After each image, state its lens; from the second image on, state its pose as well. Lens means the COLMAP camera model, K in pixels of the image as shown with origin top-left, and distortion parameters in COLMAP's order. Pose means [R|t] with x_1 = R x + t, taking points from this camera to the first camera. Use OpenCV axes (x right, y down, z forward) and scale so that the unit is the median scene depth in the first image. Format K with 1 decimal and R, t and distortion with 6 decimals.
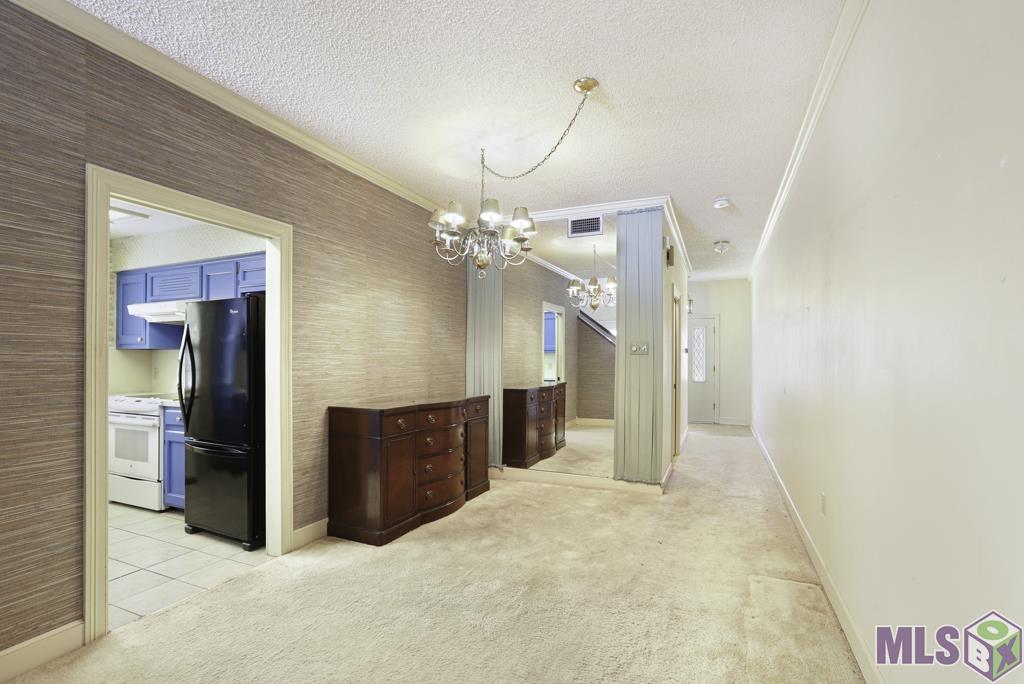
lens RADIAL K [[479.2, 0, 511.1], [0, 479.2, 351.3], [0, 0, 1]] dist [-0.024860, 0.011132]
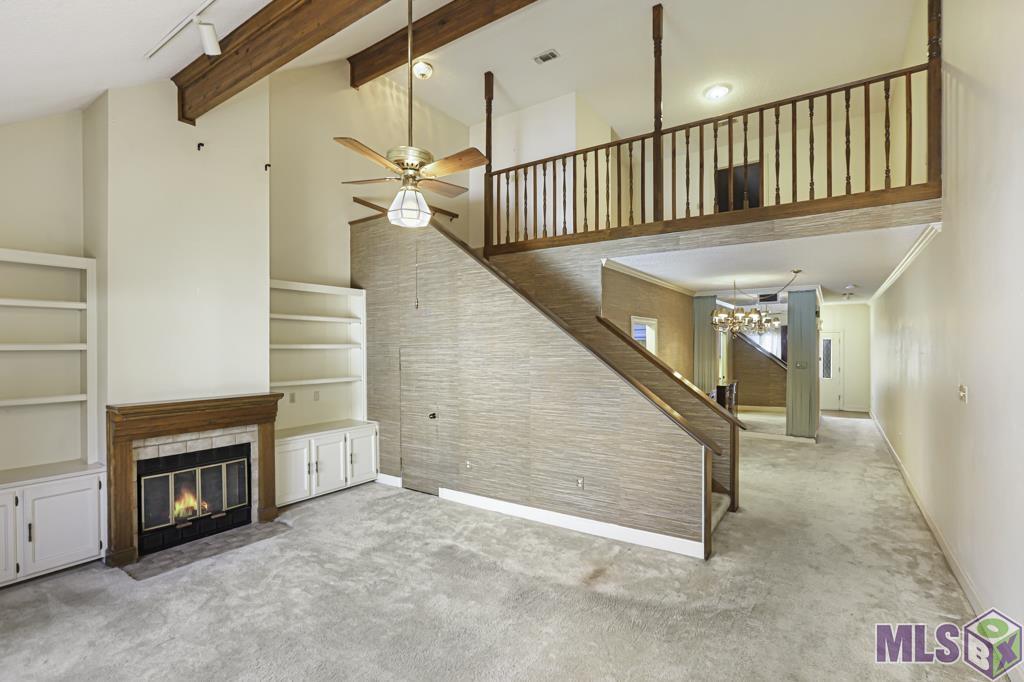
lens RADIAL K [[479.2, 0, 517.8], [0, 479.2, 345.4], [0, 0, 1]] dist [-0.024860, 0.011132]
pose [[0.984333, -0.009672, -0.176051, -0.616841], [0.010738, 0.999929, 0.005103, -0.130165], [0.175990, -0.006914, 0.984368, -1.272639]]
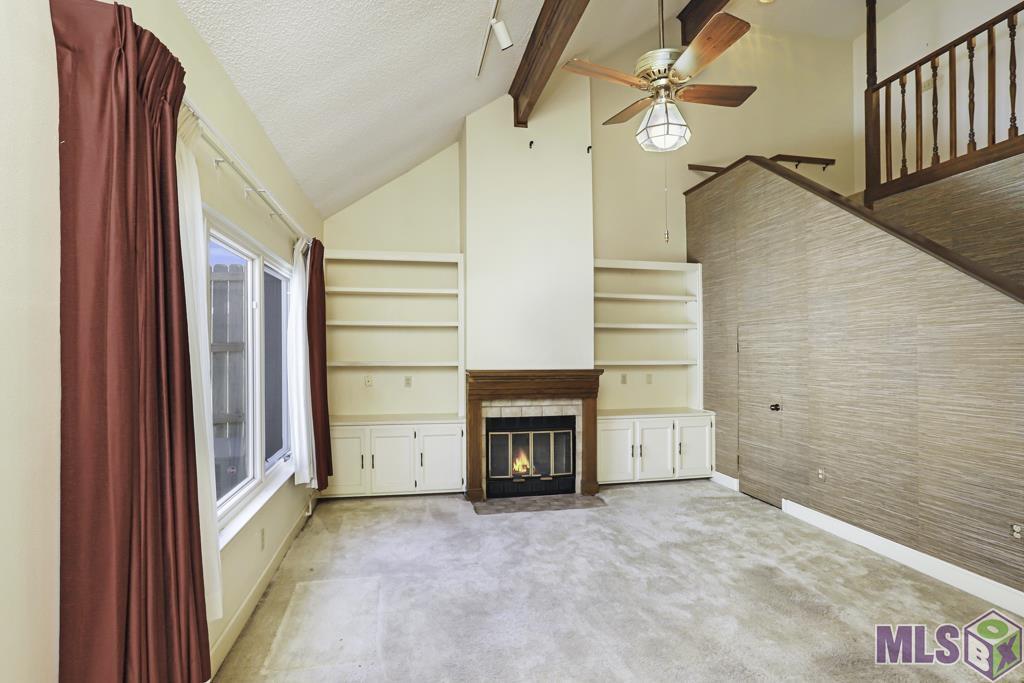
lens RADIAL K [[503.2, 0, 510.5], [0, 503.2, 344.9], [0, 0, 1]] dist [-0.028856, 0.010701]
pose [[0.574978, -0.019274, -0.817942, -0.500010], [0.012279, 0.999813, -0.014928, -0.051056], [0.818077, -0.001460, 0.575107, -1.105284]]
